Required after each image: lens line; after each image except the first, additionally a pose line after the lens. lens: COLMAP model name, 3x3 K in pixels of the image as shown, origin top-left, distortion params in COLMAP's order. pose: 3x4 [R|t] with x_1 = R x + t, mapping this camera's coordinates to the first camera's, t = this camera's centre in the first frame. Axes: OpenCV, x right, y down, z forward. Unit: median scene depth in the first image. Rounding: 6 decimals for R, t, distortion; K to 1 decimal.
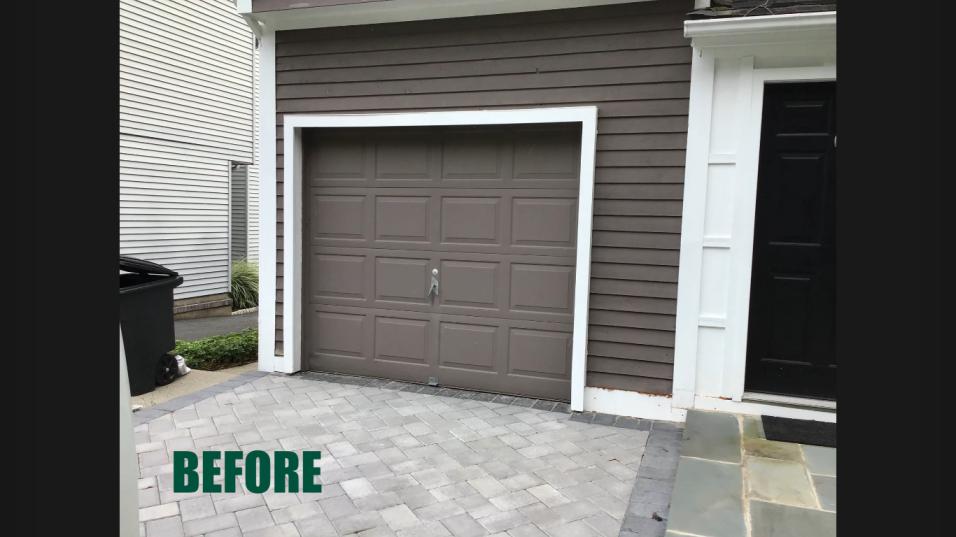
lens RADIAL K [[679.2, 0, 478.0], [0, 679.2, 268.5], [0, 0, 1]] dist [0.001208, 0.000329]
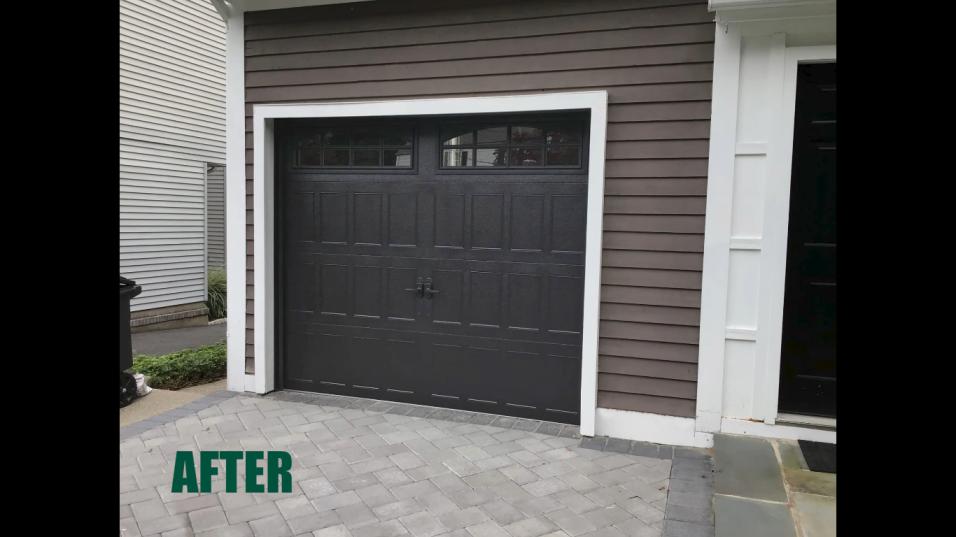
lens RADIAL K [[647.2, 0, 494.6], [0, 647.2, 270.8], [0, 0, 1]] dist [-0.000174, -0.000312]
pose [[0.998817, -0.006813, 0.048154, -0.013633], [0.006977, 0.999970, -0.003238, -0.002784], [-0.048131, 0.003570, 0.998835, 0.164770]]
